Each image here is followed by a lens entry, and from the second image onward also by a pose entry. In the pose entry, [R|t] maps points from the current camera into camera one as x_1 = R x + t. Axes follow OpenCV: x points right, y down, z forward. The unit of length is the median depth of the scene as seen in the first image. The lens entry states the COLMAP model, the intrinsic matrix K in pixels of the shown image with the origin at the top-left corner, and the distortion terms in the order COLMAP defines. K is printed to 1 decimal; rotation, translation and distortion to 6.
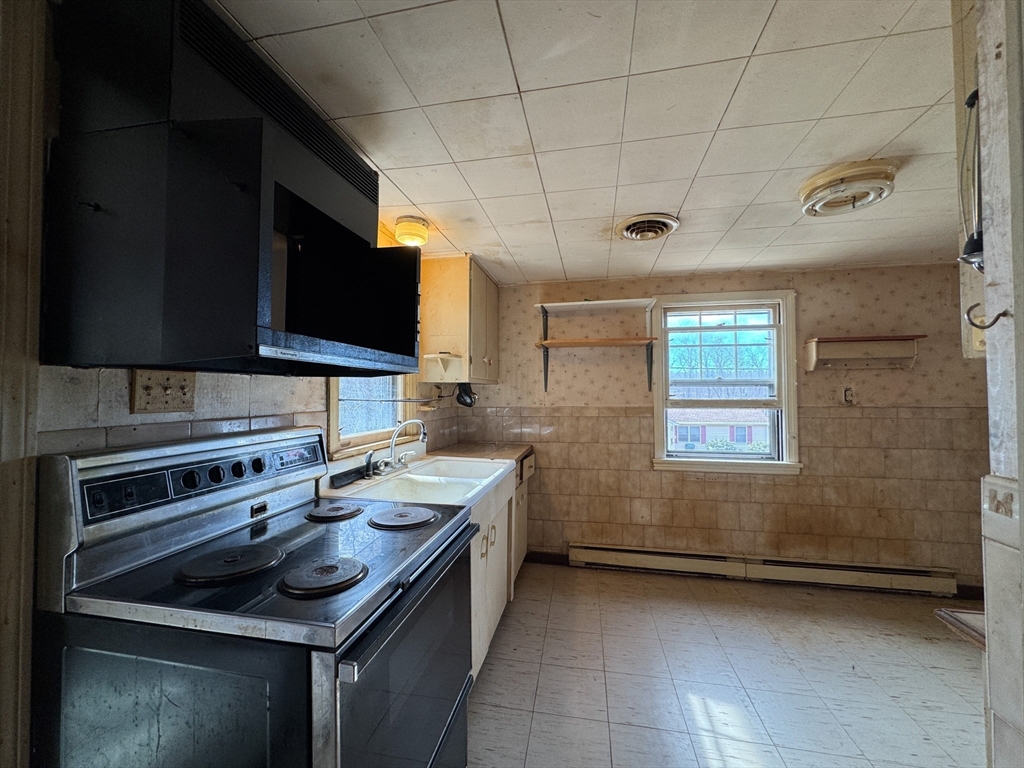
lens RADIAL K [[407.5, 0, 478.3], [0, 407.5, 391.1], [0, 0, 1]] dist [-0.000173, 0.000316]
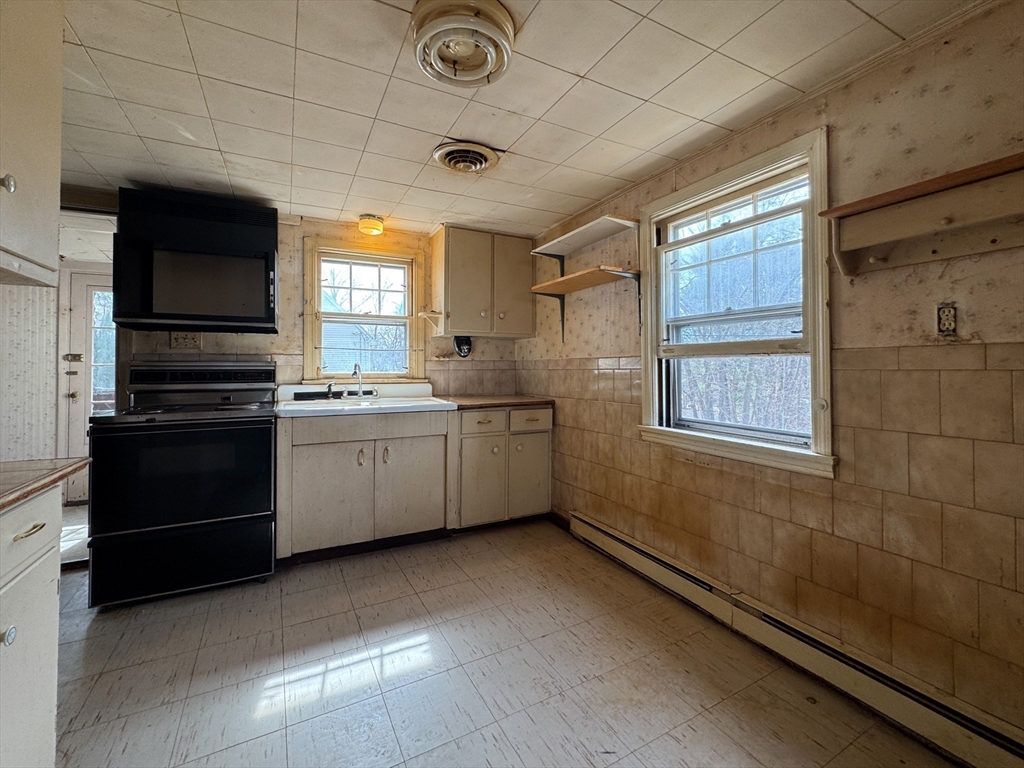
lens RADIAL K [[388.4, 0, 452.6], [0, 388.4, 366.2], [0, 0, 1]] dist [-0.000912, -0.000074]
pose [[0.647502, 0.009769, -0.762001, 0.829378], [0.002483, 0.999885, 0.014928, 0.050841], [0.762060, -0.011558, 0.647404, 0.299387]]
